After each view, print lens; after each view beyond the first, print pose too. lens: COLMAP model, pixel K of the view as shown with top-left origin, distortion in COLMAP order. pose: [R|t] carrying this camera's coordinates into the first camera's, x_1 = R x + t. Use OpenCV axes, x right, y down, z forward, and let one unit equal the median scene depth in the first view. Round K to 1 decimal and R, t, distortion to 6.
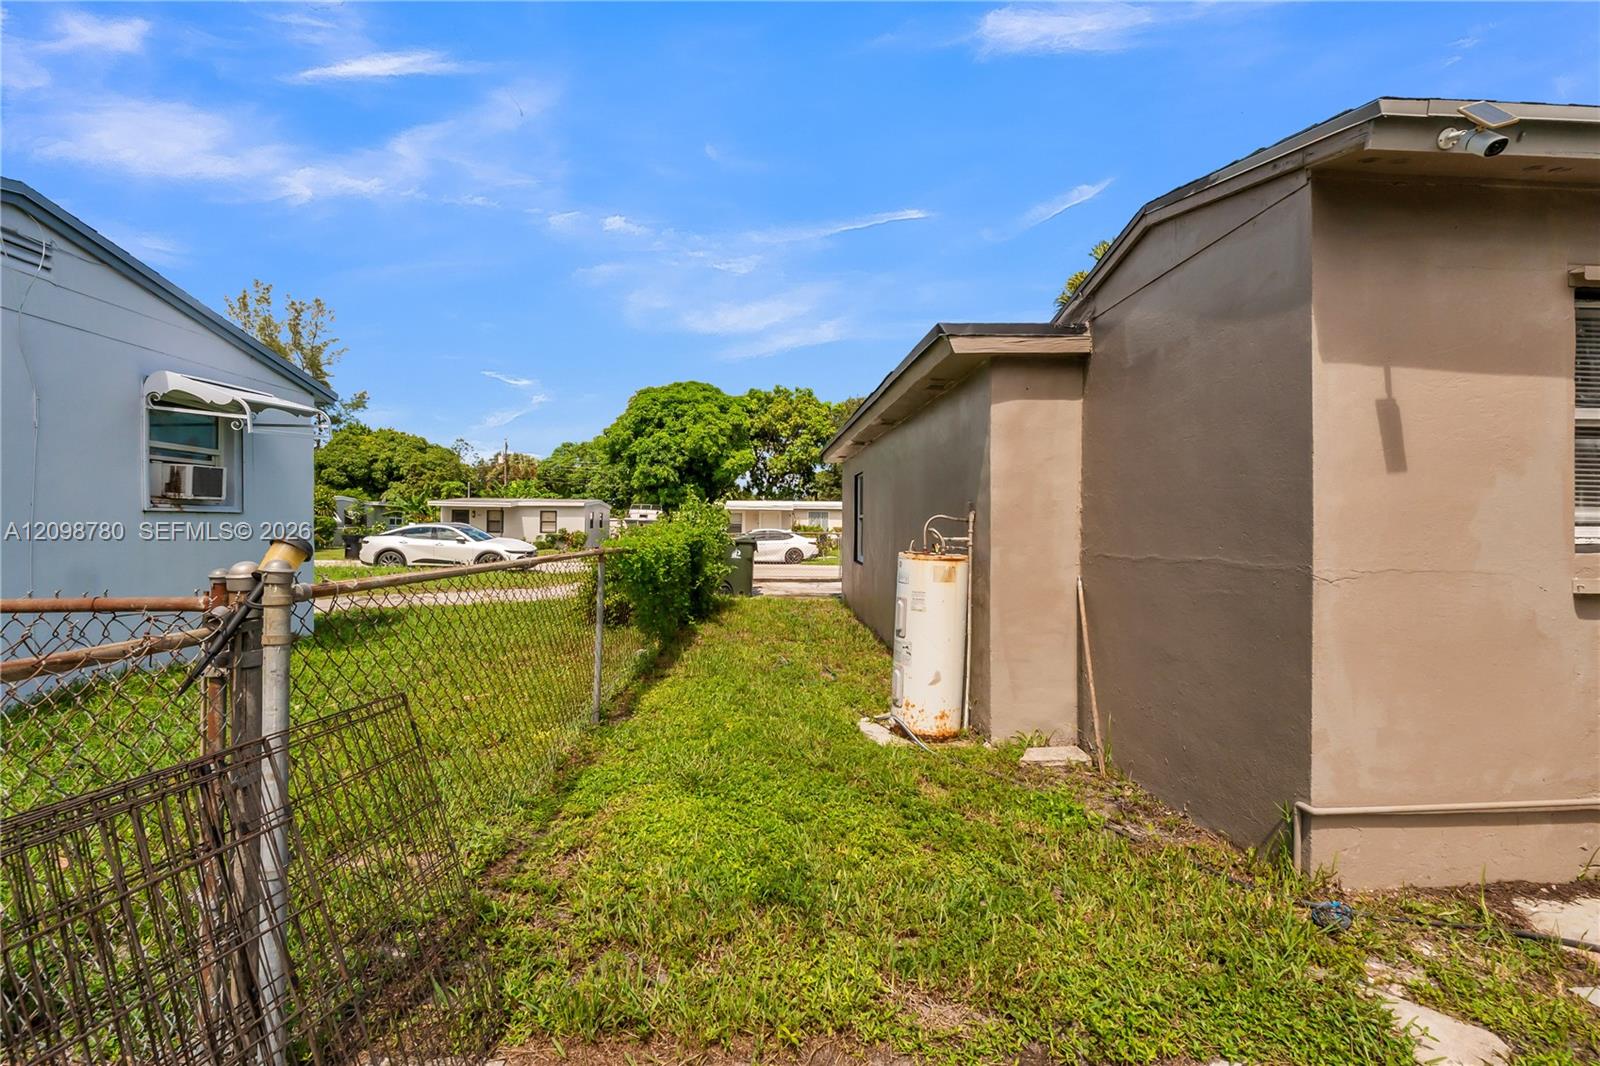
lens RADIAL K [[708.3, 0, 795.0], [0, 708.3, 536.0], [0, 0, 1]] dist [-0.003035, -0.000590]
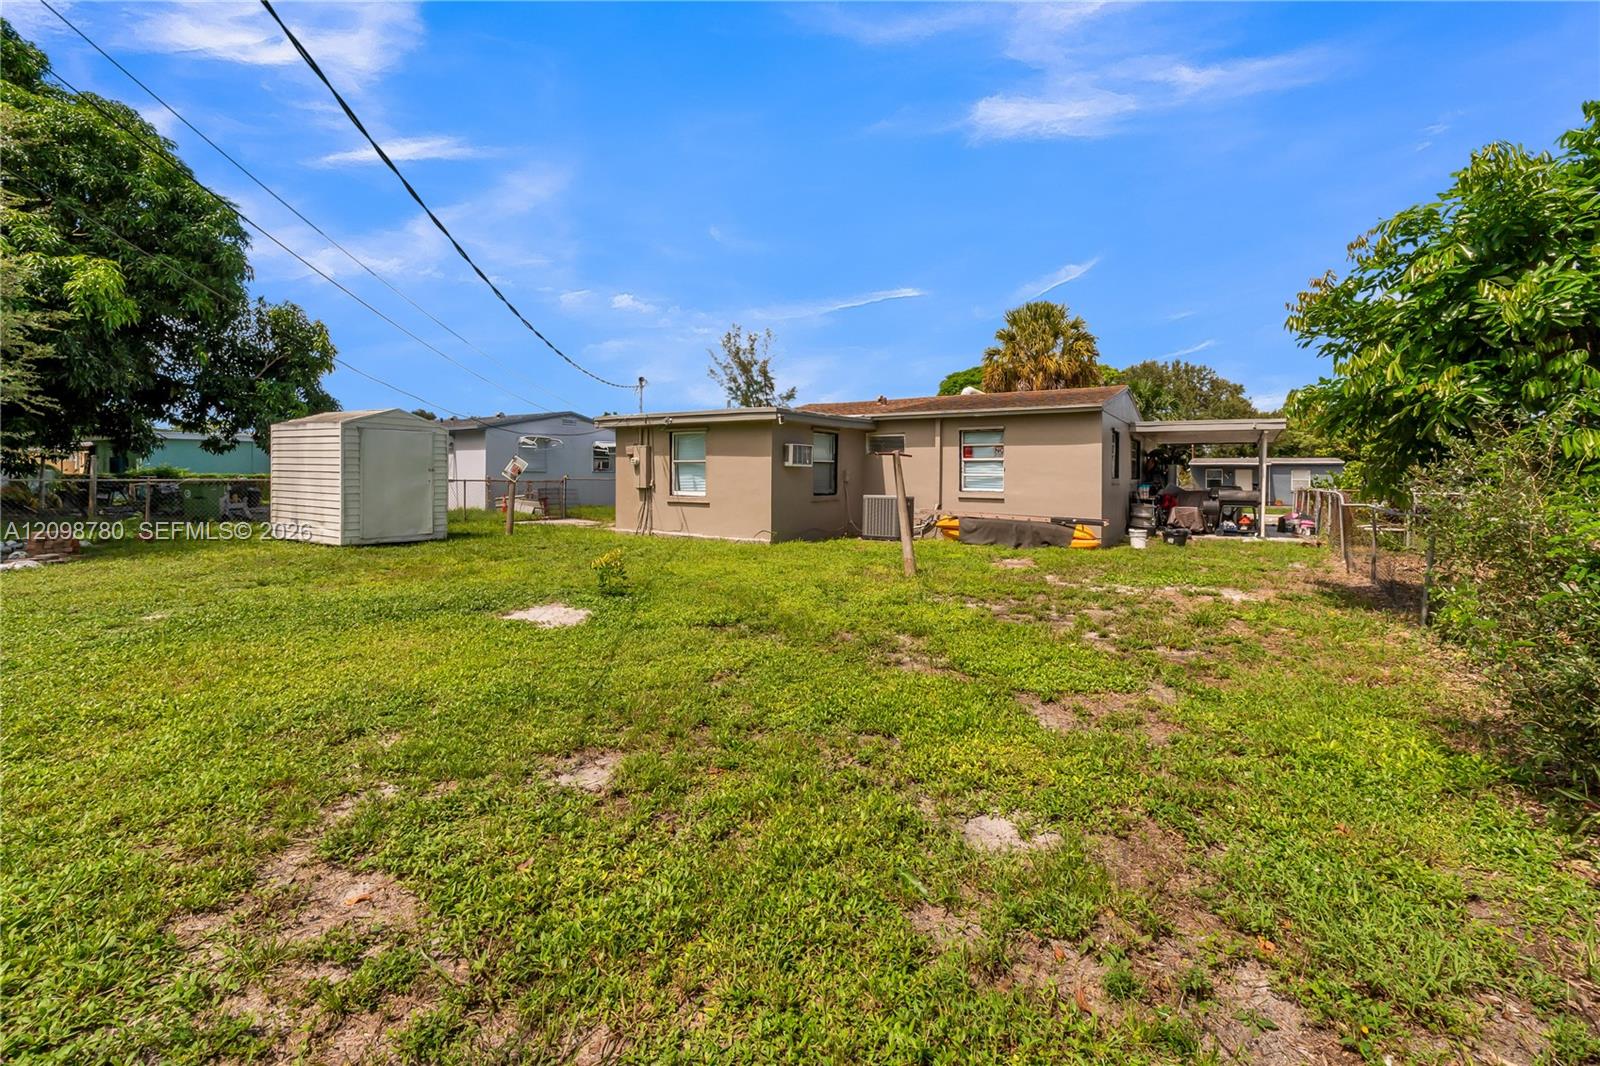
lens RADIAL K [[685.6, 0, 786.8], [0, 685.6, 528.1], [0, 0, 1]] dist [-0.001544, -0.000242]
pose [[0.803328, 0.045942, -0.593762, 0.482300], [-0.014348, 0.998224, 0.057824, 0.009037], [0.595364, -0.037932, 0.802560, -0.322022]]
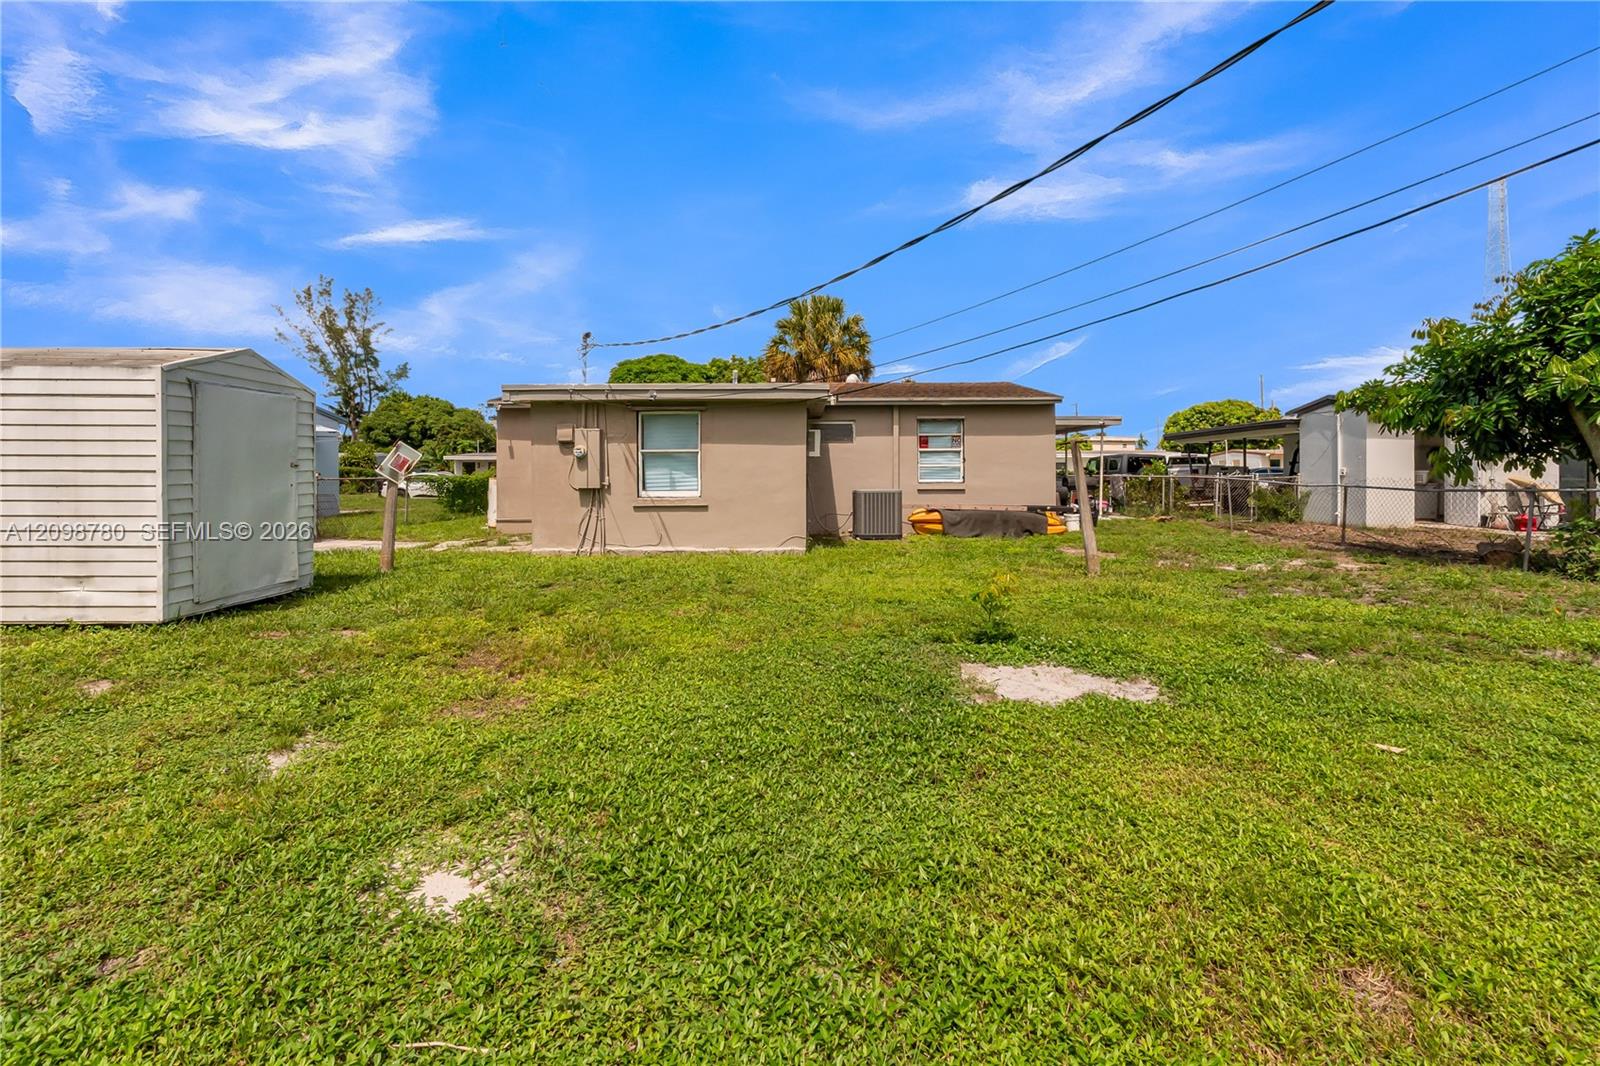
lens RADIAL K [[712.2, 0, 798.6], [0, 712.2, 494.7], [0, 0, 1]] dist [-0.002260, -0.000346]
pose [[0.997927, -0.008707, -0.063766, 0.266536], [0.009786, 0.999814, 0.016626, 0.008644], [0.063609, -0.017216, 0.997826, -0.340202]]
